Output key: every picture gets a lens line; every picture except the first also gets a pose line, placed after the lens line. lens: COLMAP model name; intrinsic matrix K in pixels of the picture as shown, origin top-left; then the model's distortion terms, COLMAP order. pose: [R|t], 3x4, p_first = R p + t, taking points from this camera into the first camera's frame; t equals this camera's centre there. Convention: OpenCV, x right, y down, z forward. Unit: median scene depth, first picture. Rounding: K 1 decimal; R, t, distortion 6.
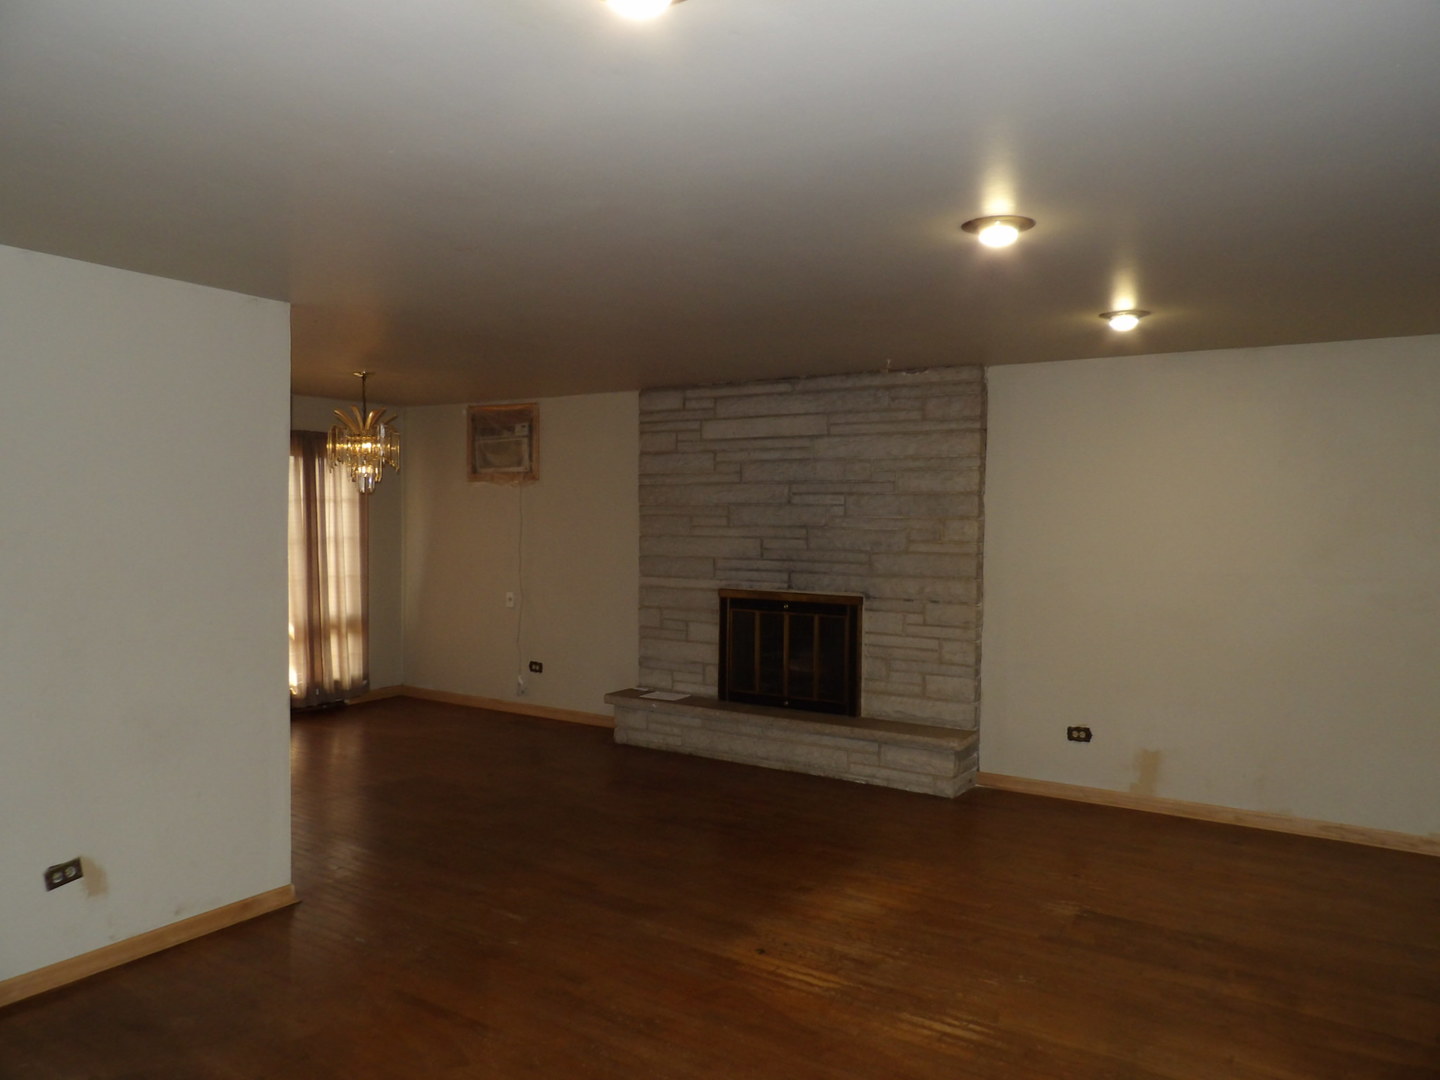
lens RADIAL K [[1010.3, 0, 720.0], [0, 1010.3, 540.0], [0, 0, 1]] dist [0.004372, -0.000235]
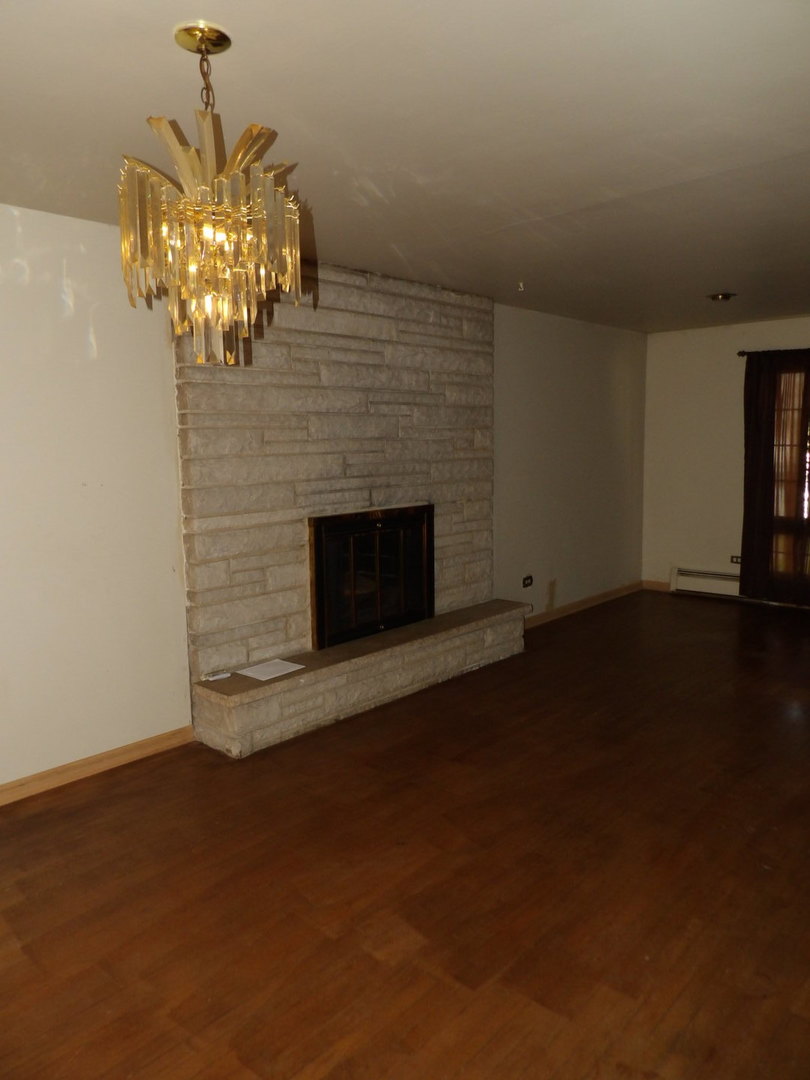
lens RADIAL K [[757.7, 0, 405.0], [0, 757.7, 540.0], [0, 0, 1]] dist [0.004372, -0.000235]
pose [[0.181627, -0.135836, 0.973941, -0.600917], [0.053070, 0.990324, 0.128224, -0.008785], [-0.981935, 0.028398, 0.187078, 0.832114]]
